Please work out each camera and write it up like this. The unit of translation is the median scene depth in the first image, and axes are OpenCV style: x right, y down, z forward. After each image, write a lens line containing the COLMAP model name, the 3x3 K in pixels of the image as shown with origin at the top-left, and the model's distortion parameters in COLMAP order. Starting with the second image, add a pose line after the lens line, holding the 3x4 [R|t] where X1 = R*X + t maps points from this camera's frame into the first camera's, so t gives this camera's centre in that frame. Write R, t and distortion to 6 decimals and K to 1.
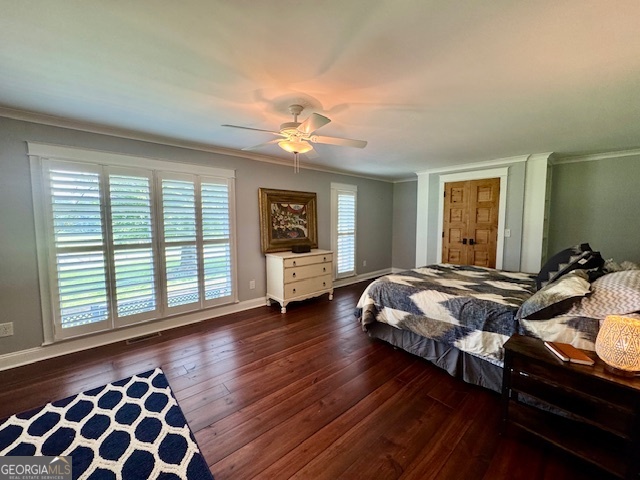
lens RADIAL K [[254.1, 0, 326.2], [0, 254.1, 239.9], [0, 0, 1]] dist [0.000576, -0.000314]
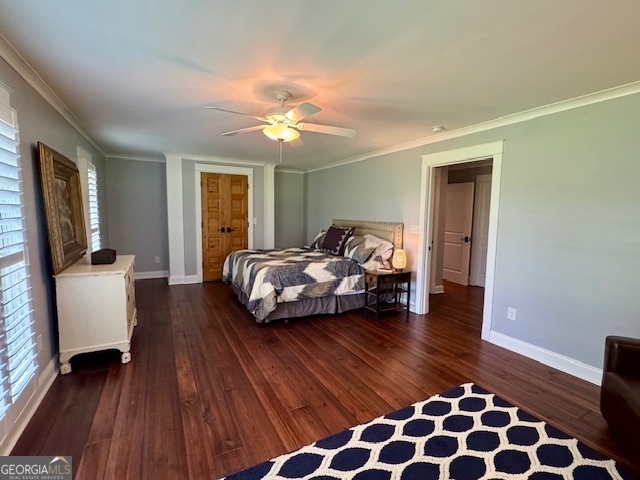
lens RADIAL K [[298.7, 0, 318.0], [0, 298.7, 238.4], [0, 0, 1]] dist [0.000296, 0.001463]
pose [[0.255899, -0.084626, 0.962992, -0.704217], [0.063570, 0.995478, 0.070588, -0.028041], [-0.964611, 0.043154, 0.260121, 0.352349]]
